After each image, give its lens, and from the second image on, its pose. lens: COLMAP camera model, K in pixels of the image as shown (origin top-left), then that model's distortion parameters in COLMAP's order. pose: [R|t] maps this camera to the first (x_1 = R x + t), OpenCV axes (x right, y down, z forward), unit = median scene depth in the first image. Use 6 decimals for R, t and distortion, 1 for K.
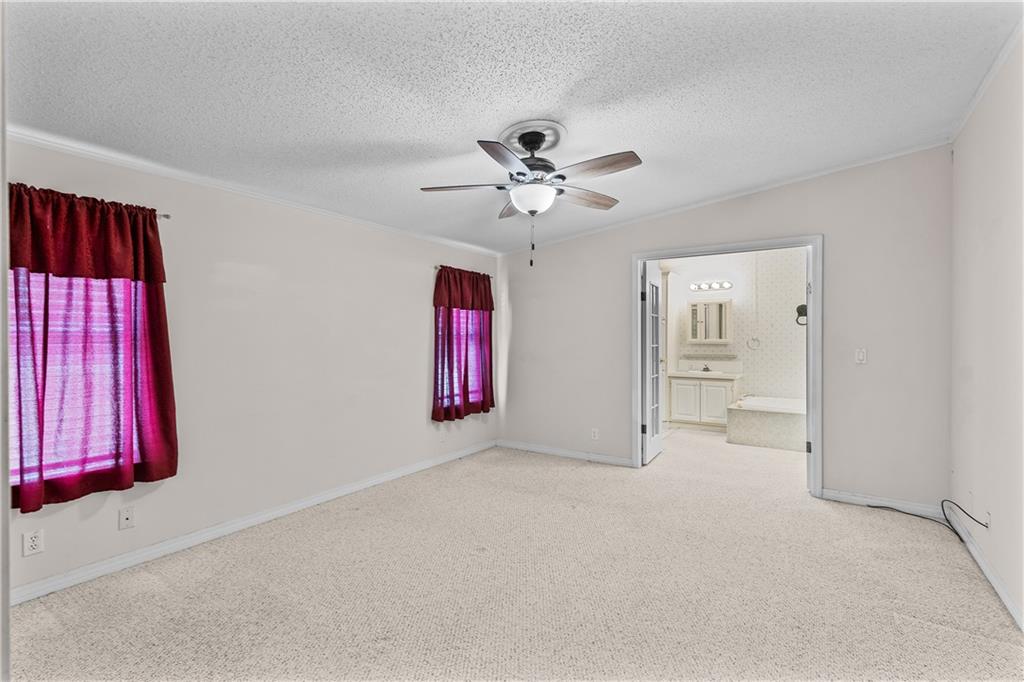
lens RADIAL K [[469.3, 0, 515.2], [0, 469.3, 338.9], [0, 0, 1]] dist [0.007218, -0.001819]
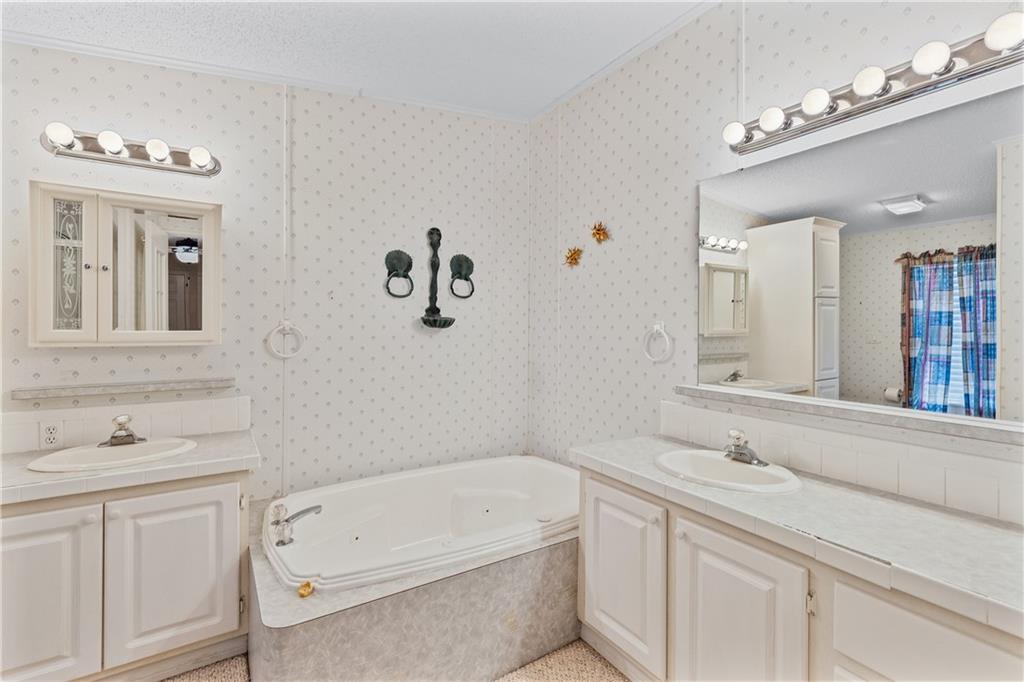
lens RADIAL K [[469.3, 0, 519.8], [0, 469.3, 332.8], [0, 0, 1]] dist [0.007218, -0.001819]
pose [[0.405264, -0.003060, 0.914194, 0.245967], [-0.002004, 0.999989, 0.004236, -0.000126], [-0.914197, -0.003548, 0.405254, 0.670910]]
